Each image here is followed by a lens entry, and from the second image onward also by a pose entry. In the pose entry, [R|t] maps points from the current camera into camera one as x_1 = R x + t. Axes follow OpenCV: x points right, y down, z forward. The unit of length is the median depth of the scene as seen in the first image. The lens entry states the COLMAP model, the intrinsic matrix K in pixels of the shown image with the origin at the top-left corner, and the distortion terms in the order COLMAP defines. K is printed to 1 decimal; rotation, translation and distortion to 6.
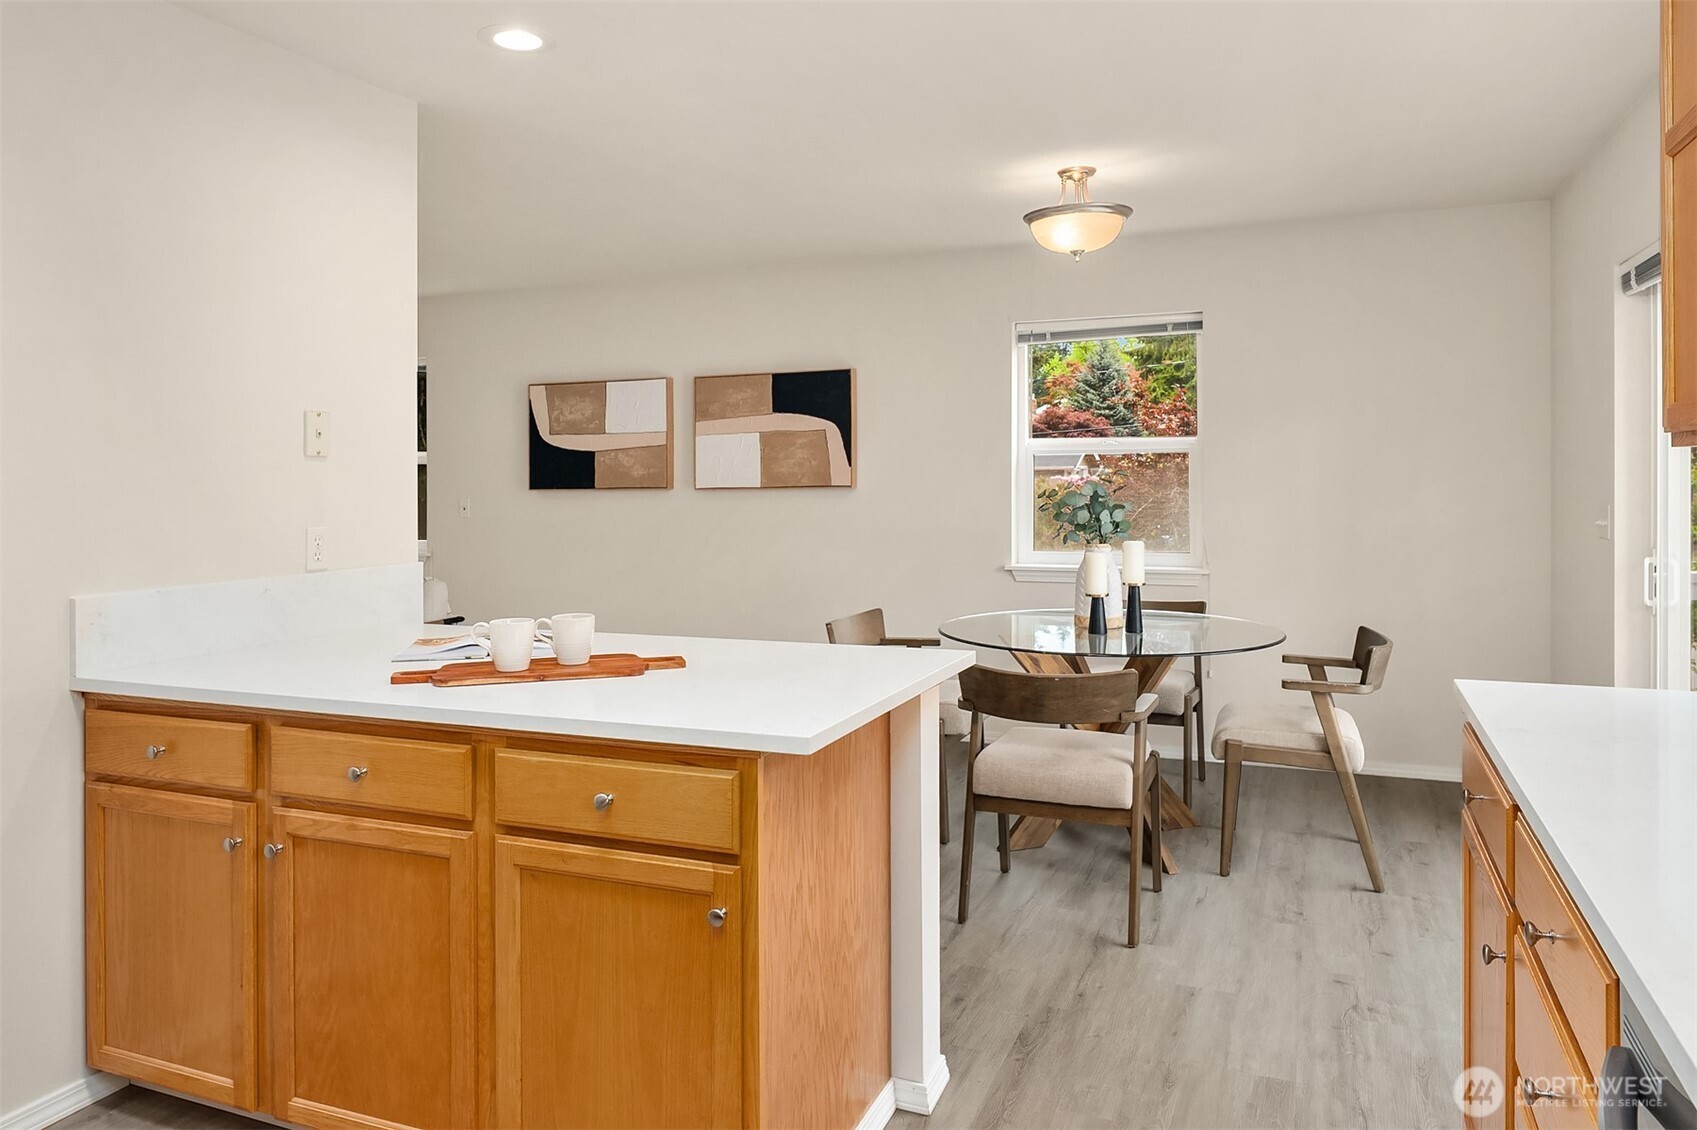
lens RADIAL K [[1124.9, 0, 823.8], [0, 1124.9, 473.5], [0, 0, 1]] dist [-0.004181, -0.004742]
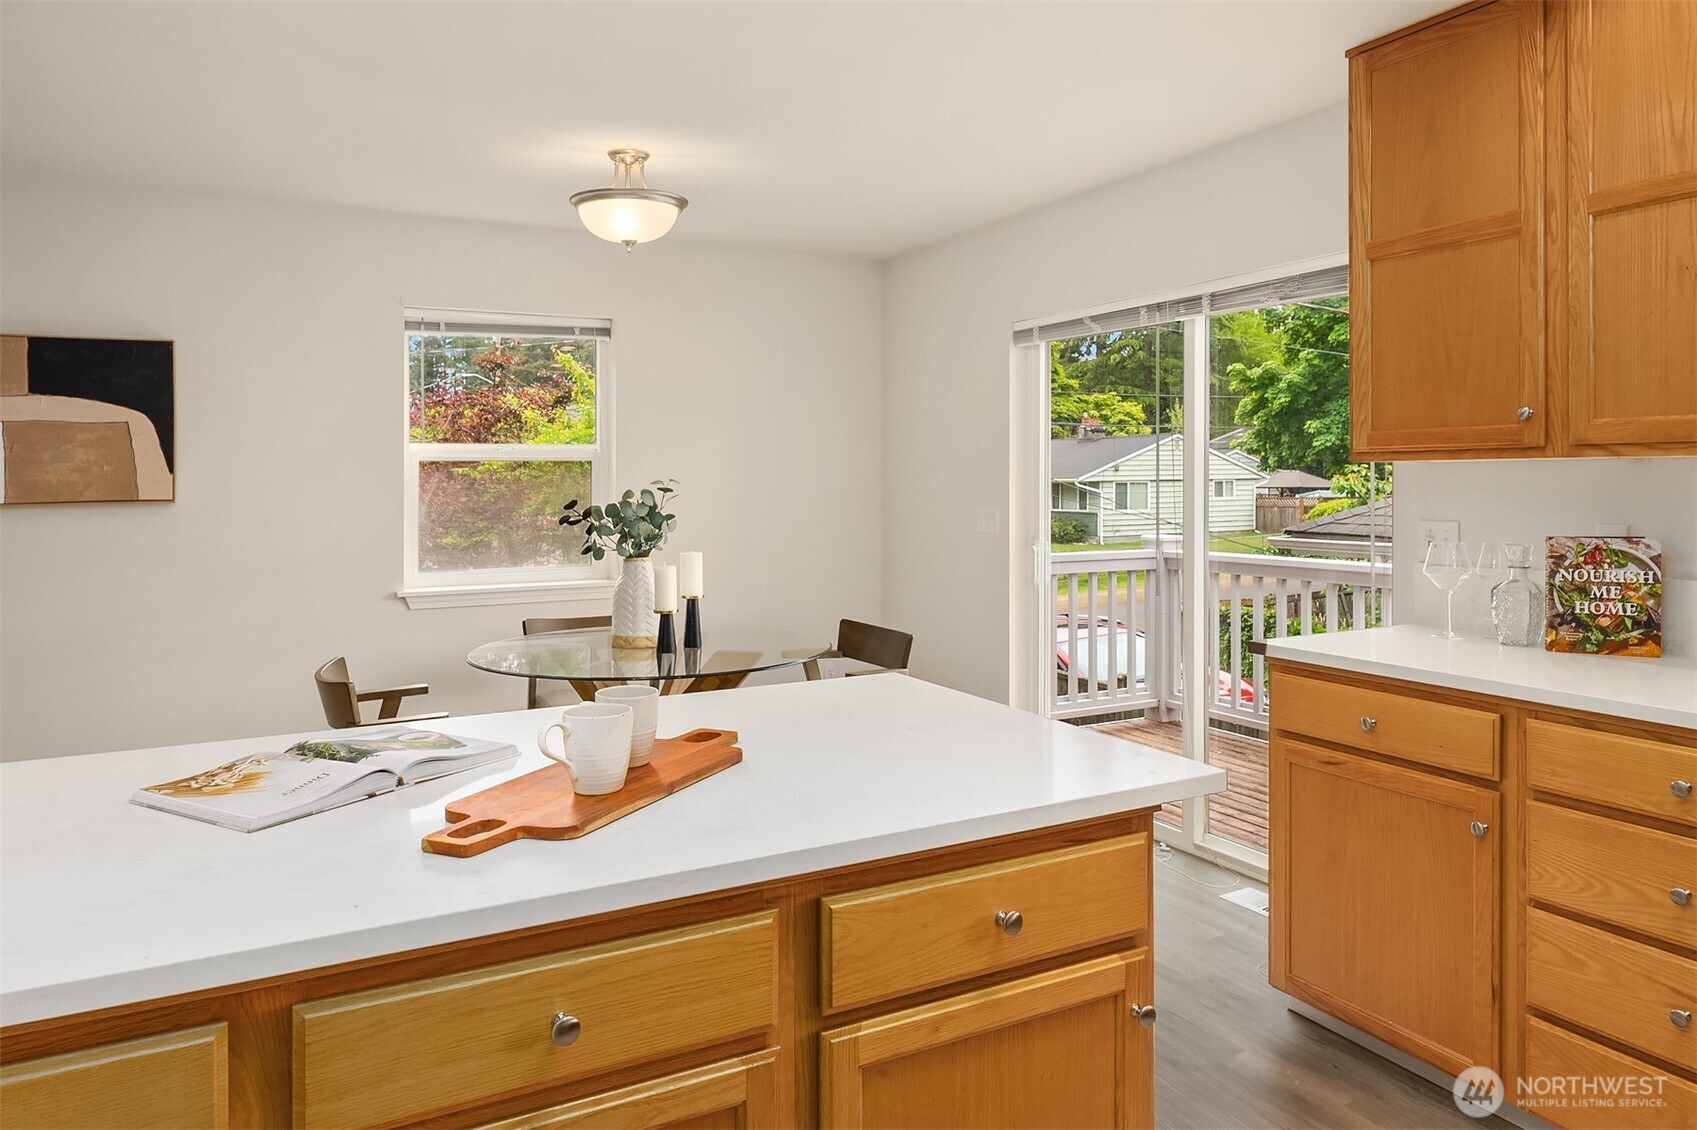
lens RADIAL K [[1124.9, 0, 832.2], [0, 1124.9, 481.6], [0, 0, 1]] dist [-0.004181, -0.004742]
pose [[0.649162, 0.002855, 0.760644, -0.362280], [0.000811, 0.999990, -0.004446, 0.004020], [-0.760649, 0.003503, 0.649153, 0.269869]]
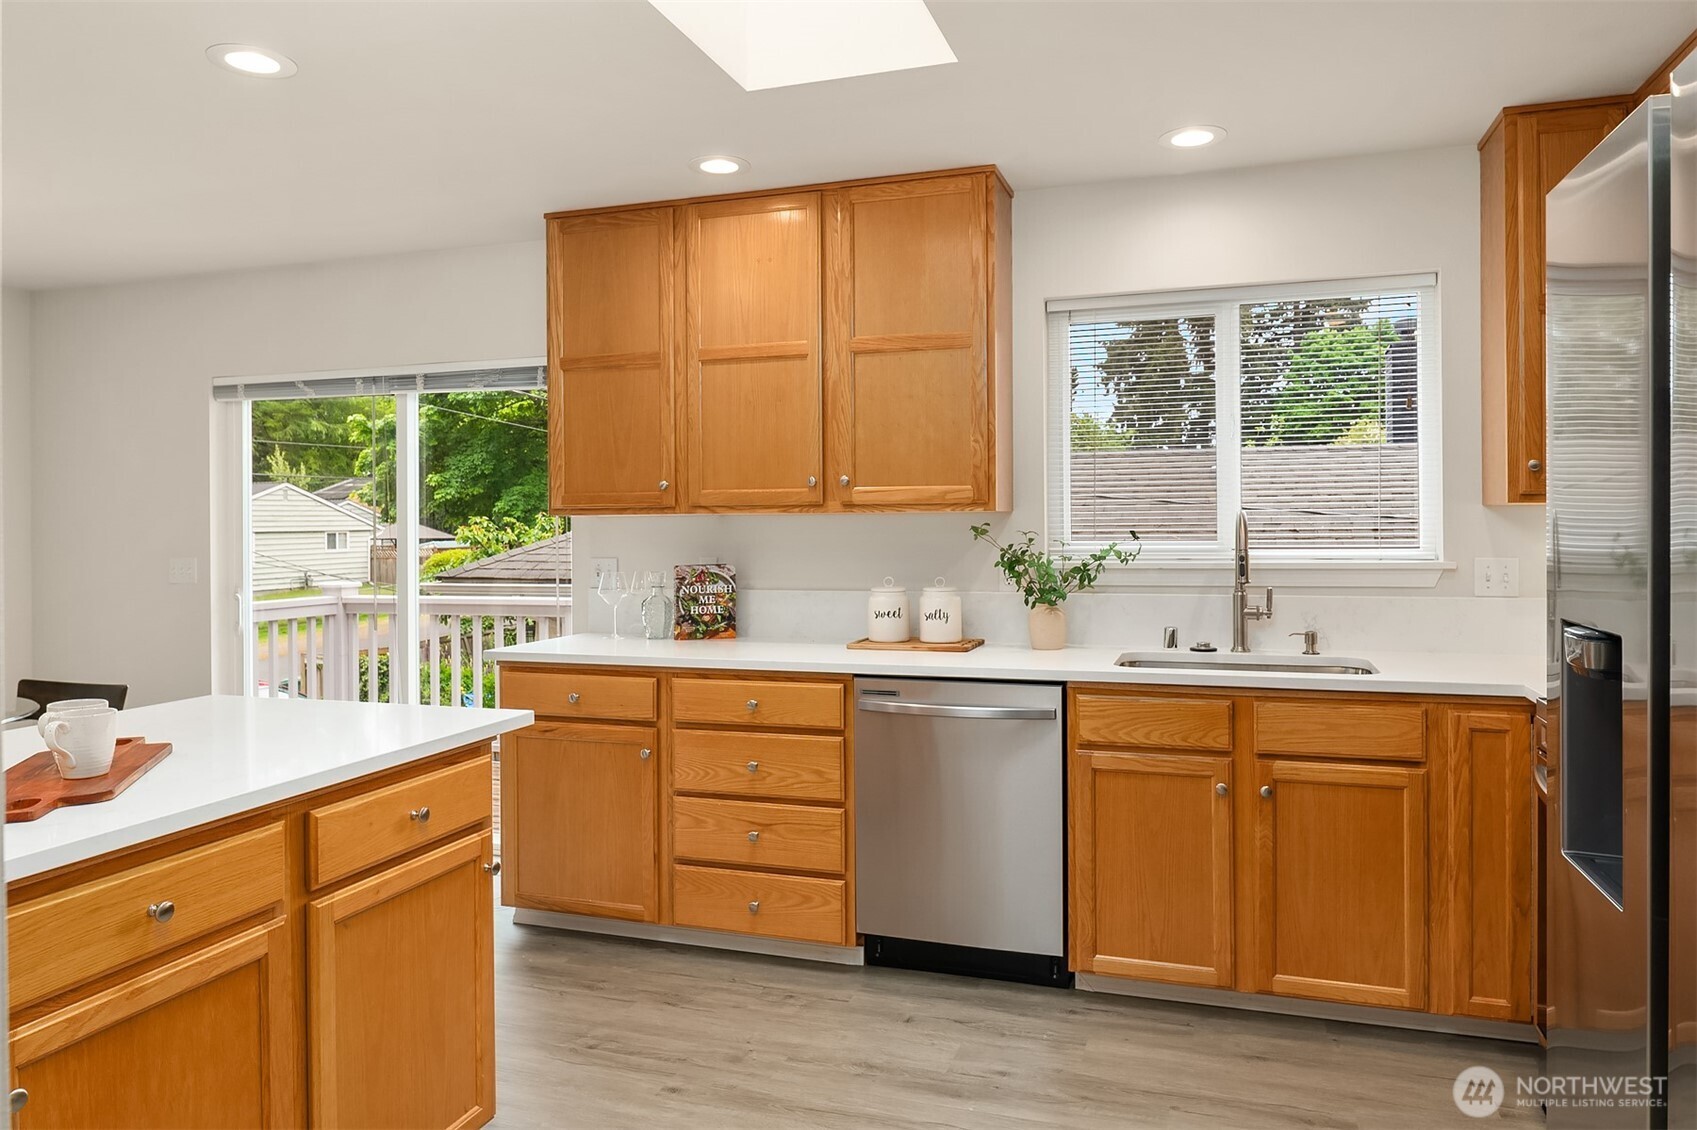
lens RADIAL K [[1124.9, 0, 849.8], [0, 1124.9, 549.4], [0, 0, 1]] dist [-0.004181, -0.004742]
pose [[-0.058695, -0.013104, 0.998190, -0.587743], [0.008497, 0.999871, 0.013625, 0.006459], [-0.998240, 0.009281, -0.058576, 0.279590]]
